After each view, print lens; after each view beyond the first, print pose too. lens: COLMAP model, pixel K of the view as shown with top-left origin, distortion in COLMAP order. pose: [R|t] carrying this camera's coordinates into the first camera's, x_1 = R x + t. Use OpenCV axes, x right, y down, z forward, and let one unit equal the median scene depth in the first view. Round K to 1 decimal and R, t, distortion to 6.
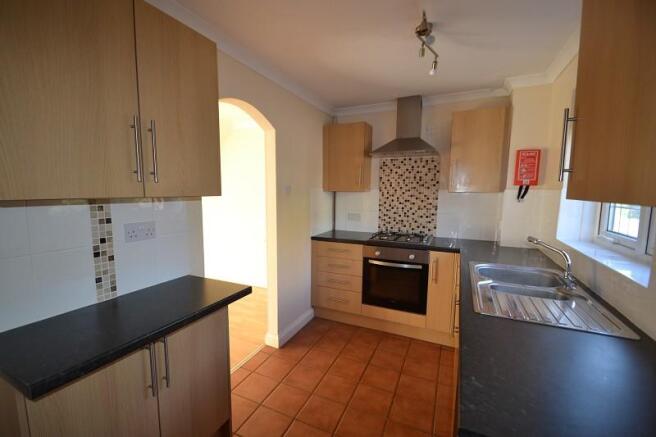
lens RADIAL K [[291.4, 0, 311.9], [0, 291.4, 221.9], [0, 0, 1]] dist [0.010619, -0.000514]
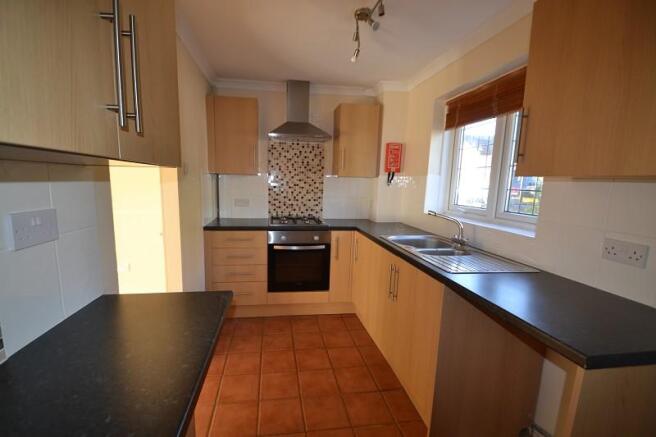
lens RADIAL K [[291.4, 0, 311.9], [0, 291.4, 221.9], [0, 0, 1]] dist [0.010619, -0.000514]
pose [[0.829958, -0.064180, 0.554122, -0.210740], [0.042863, 0.997760, 0.051364, 0.006869], [-0.556177, -0.018878, 0.830849, 0.125429]]
